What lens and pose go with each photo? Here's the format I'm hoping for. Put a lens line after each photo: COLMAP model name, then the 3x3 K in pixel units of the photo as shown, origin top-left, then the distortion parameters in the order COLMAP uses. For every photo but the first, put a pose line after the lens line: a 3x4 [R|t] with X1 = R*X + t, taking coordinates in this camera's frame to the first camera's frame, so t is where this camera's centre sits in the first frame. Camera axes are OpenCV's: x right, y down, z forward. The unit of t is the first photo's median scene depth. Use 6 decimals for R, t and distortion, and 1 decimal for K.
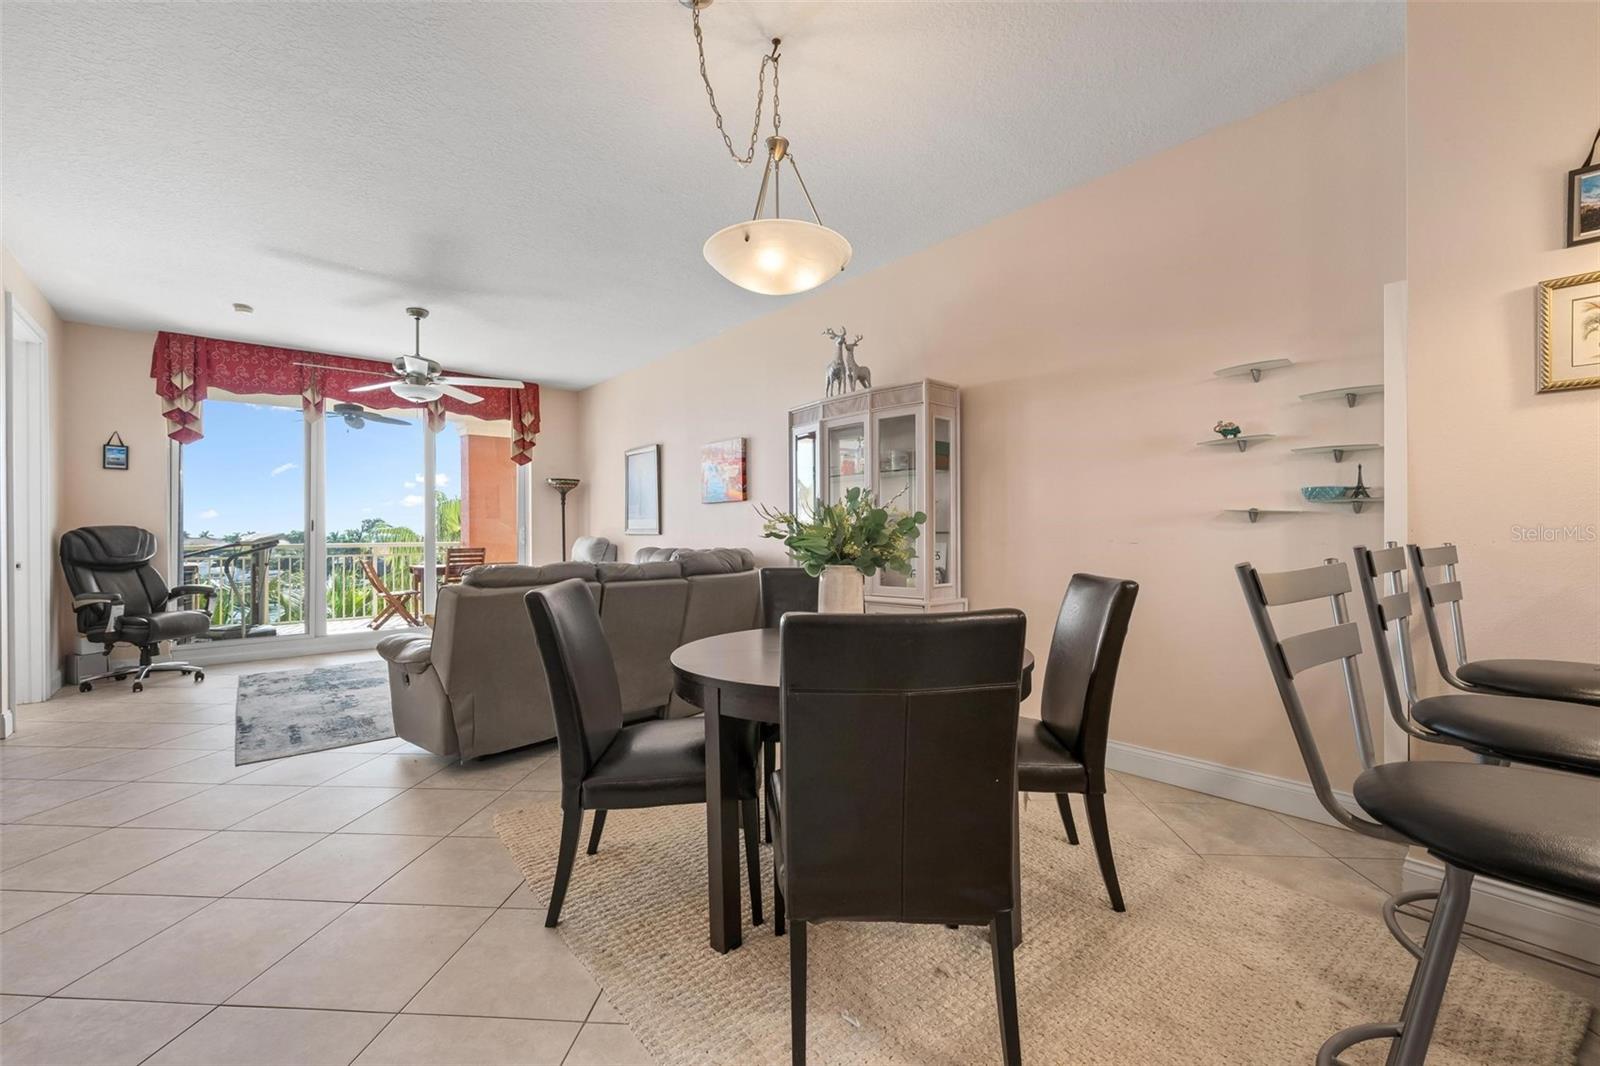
lens RADIAL K [[668.1, 0, 825.2], [0, 668.1, 535.4], [0, 0, 1]] dist [-0.001075, 0.000064]
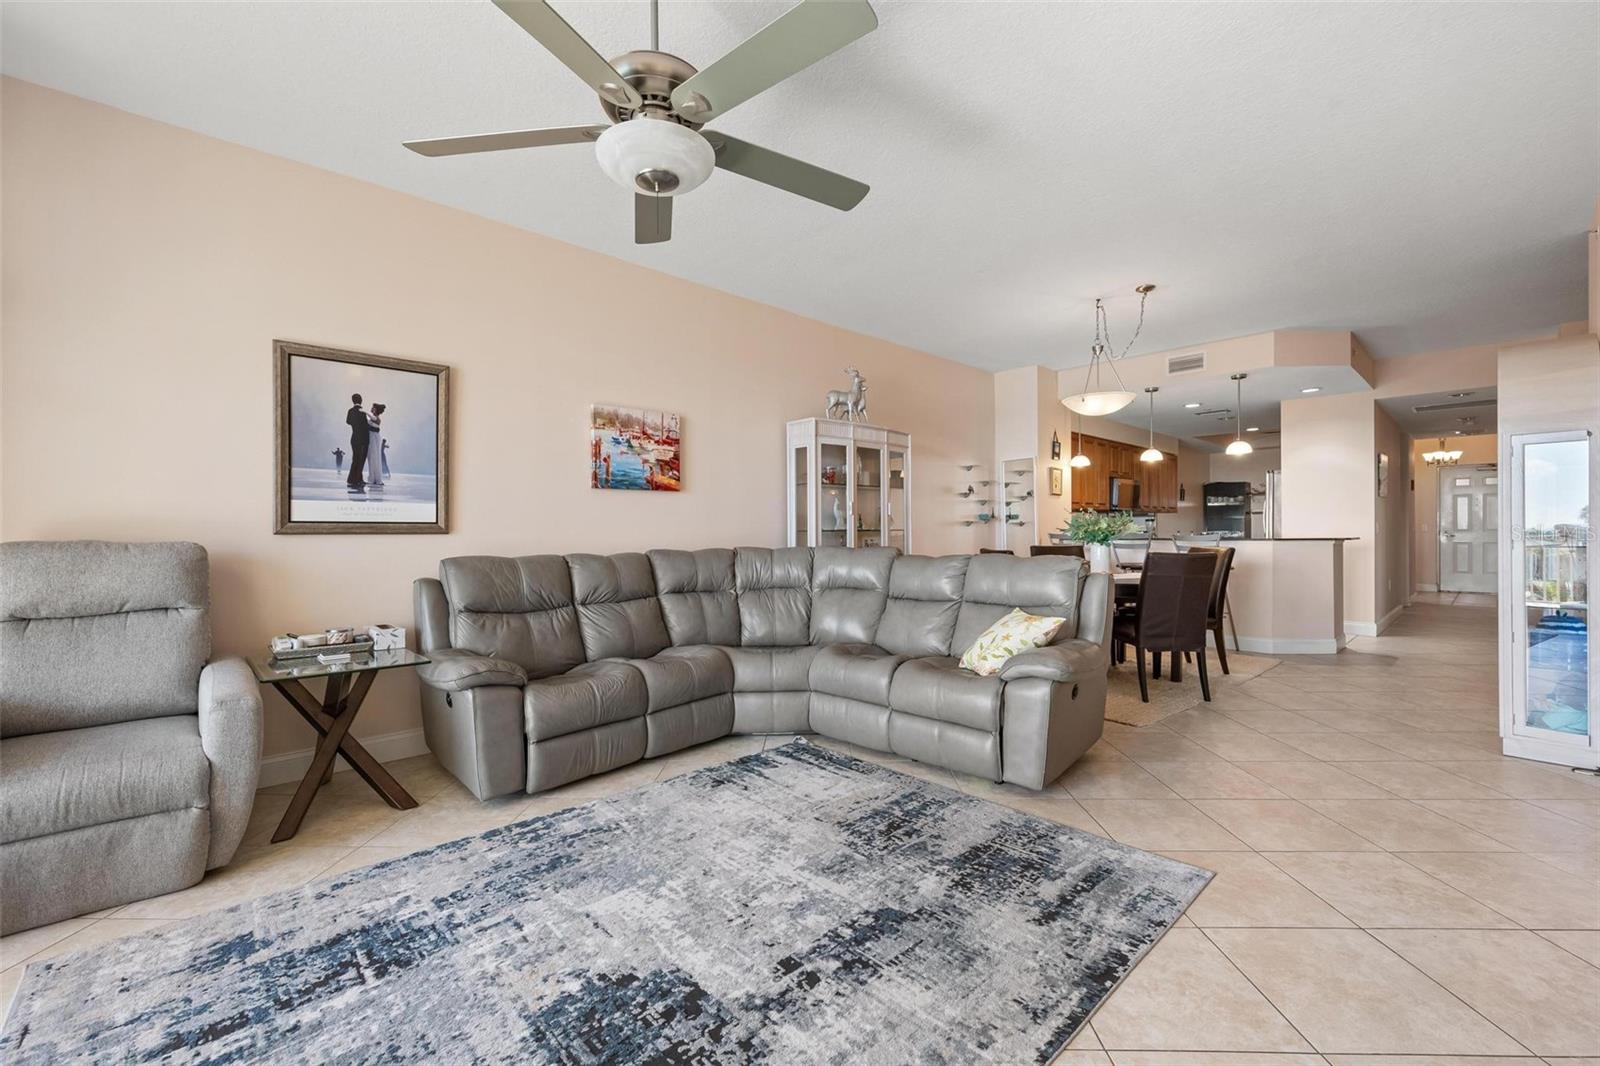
lens RADIAL K [[674.9, 0, 770.3], [0, 674.9, 533.6], [0, 0, 1]] dist [-0.000766, -0.000239]
pose [[-0.011958, 0.003005, 0.999924, -0.921890], [0.011520, 0.999930, -0.002867, 0.003639], [-0.999862, 0.011485, -0.011991, 0.861444]]
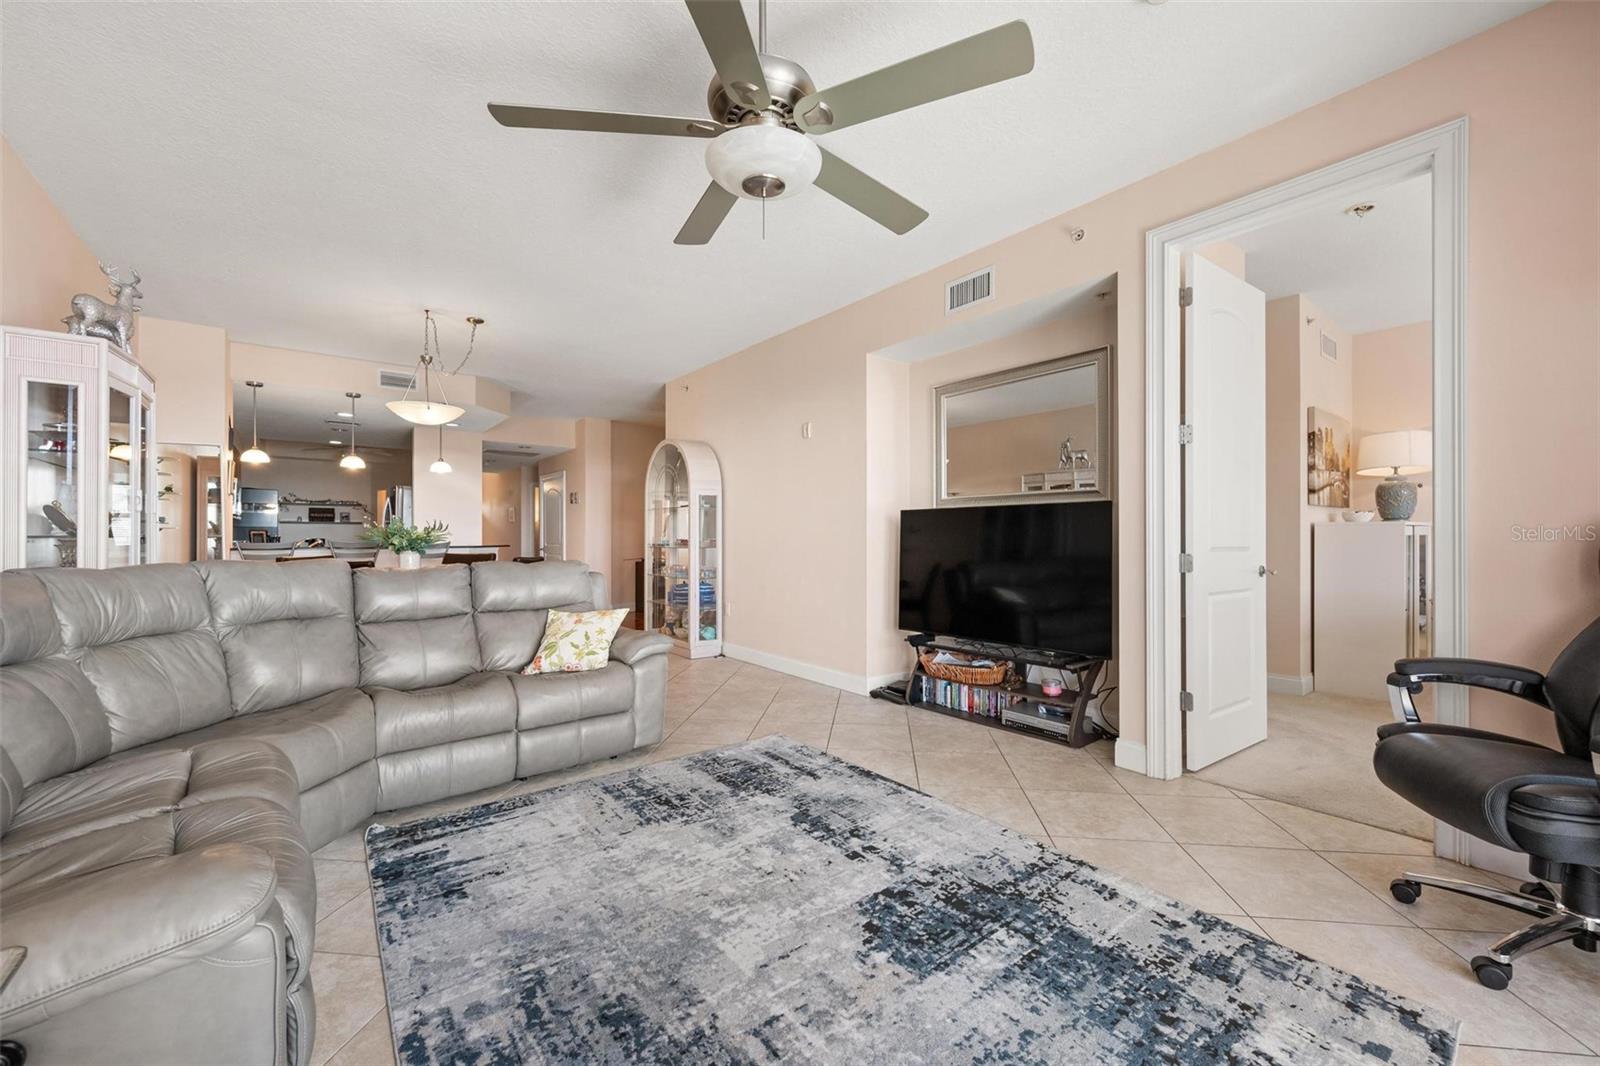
lens RADIAL K [[645.0, 0, 840.5], [0, 645.0, 535.4], [0, 0, 1]] dist [0.002179, -0.000033]
pose [[-0.999872, 0.007651, 0.014021, -0.607824], [0.007673, 0.999969, 0.001516, 0.000535], [-0.014009, 0.001623, -0.999901, 1.256083]]
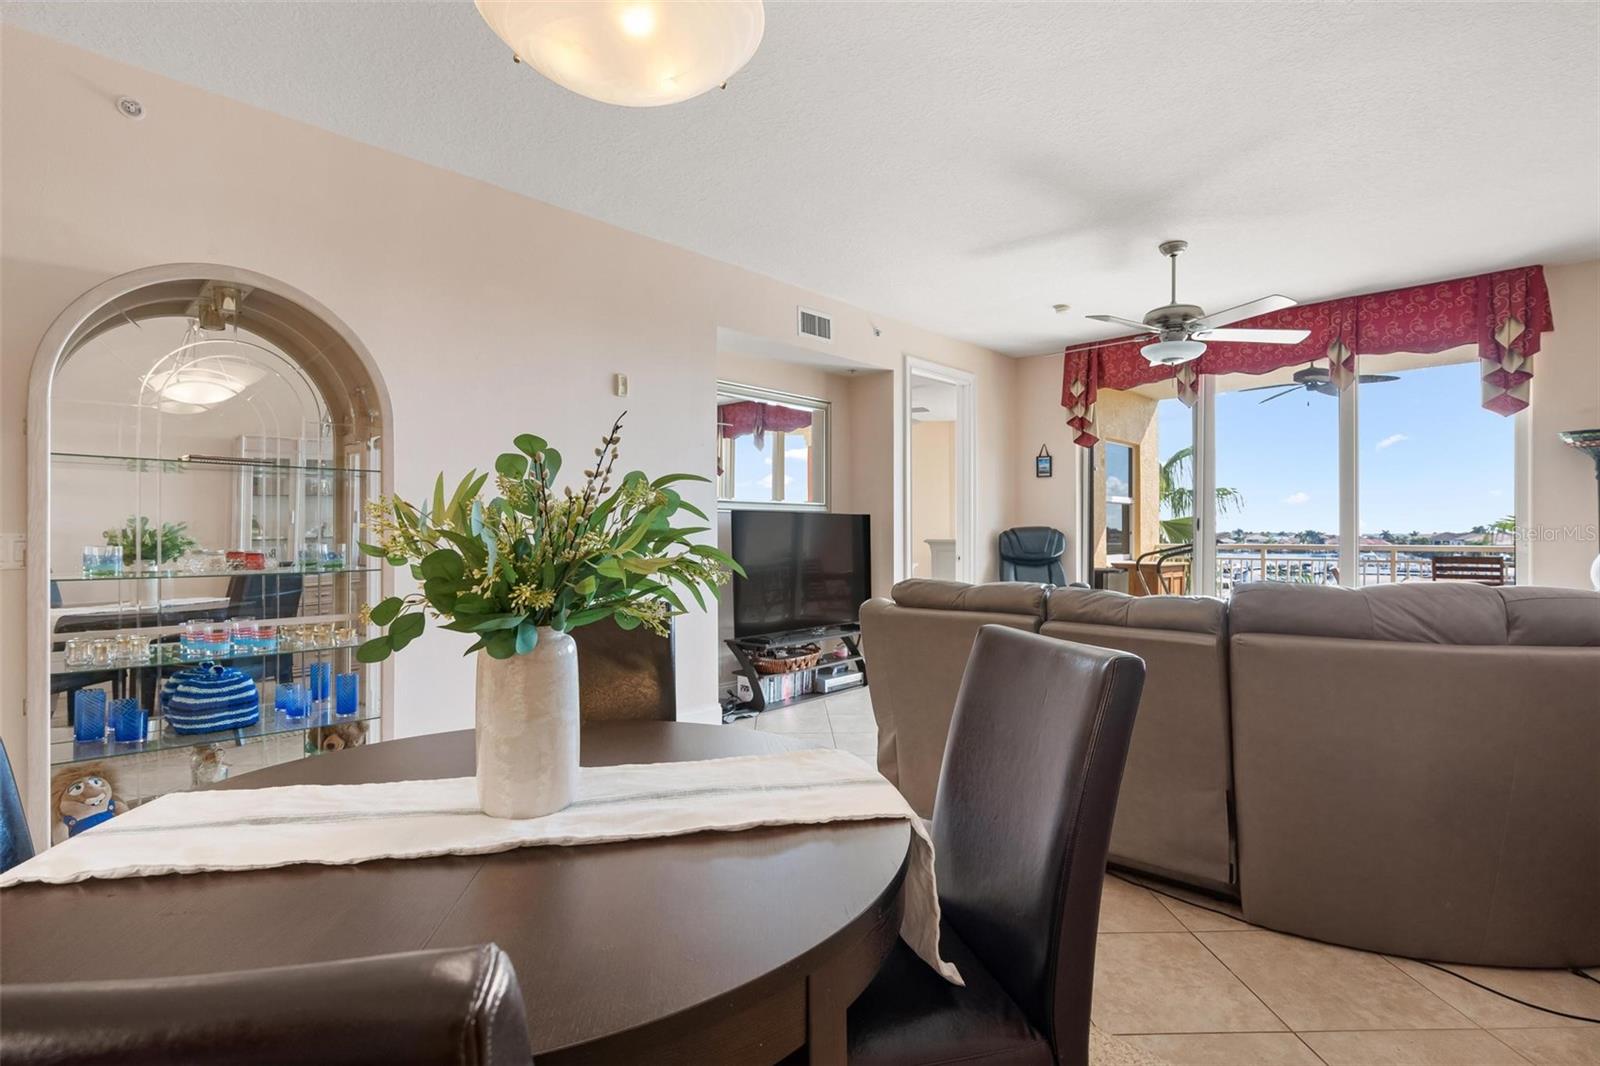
lens RADIAL K [[748.7, 0, 790.9], [0, 748.7, 532.8], [0, 0, 1]] dist [-0.004538, 0.000222]
pose [[0.081638, 0.003097, -0.996657, 0.181796], [-0.004561, 0.999986, 0.002734, -0.005058], [0.996652, 0.004323, 0.081651, 0.454783]]
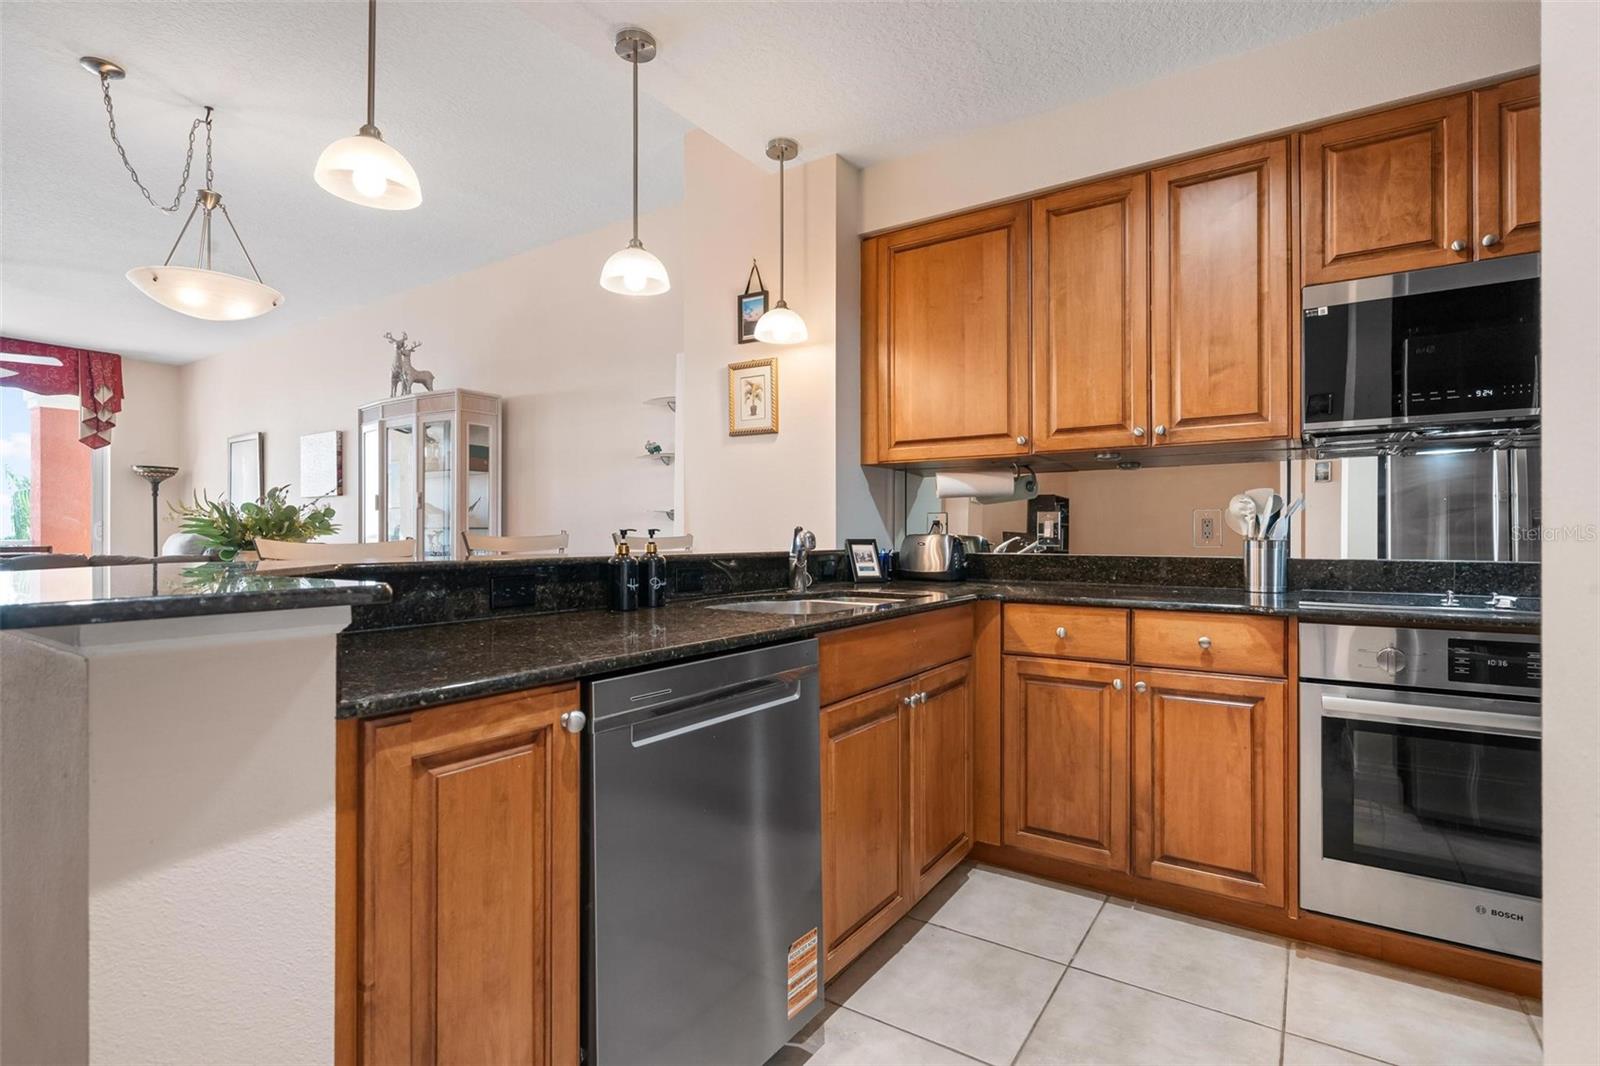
lens RADIAL K [[760.0, 0, 818.1], [0, 760.0, 532.8], [0, 0, 1]] dist [-0.000492, -0.000428]
pose [[0.966471, 0.007214, 0.256675, 0.254410], [-0.005165, 0.999949, -0.008658, 0.007292], [-0.256724, 0.007042, 0.966459, -0.230707]]
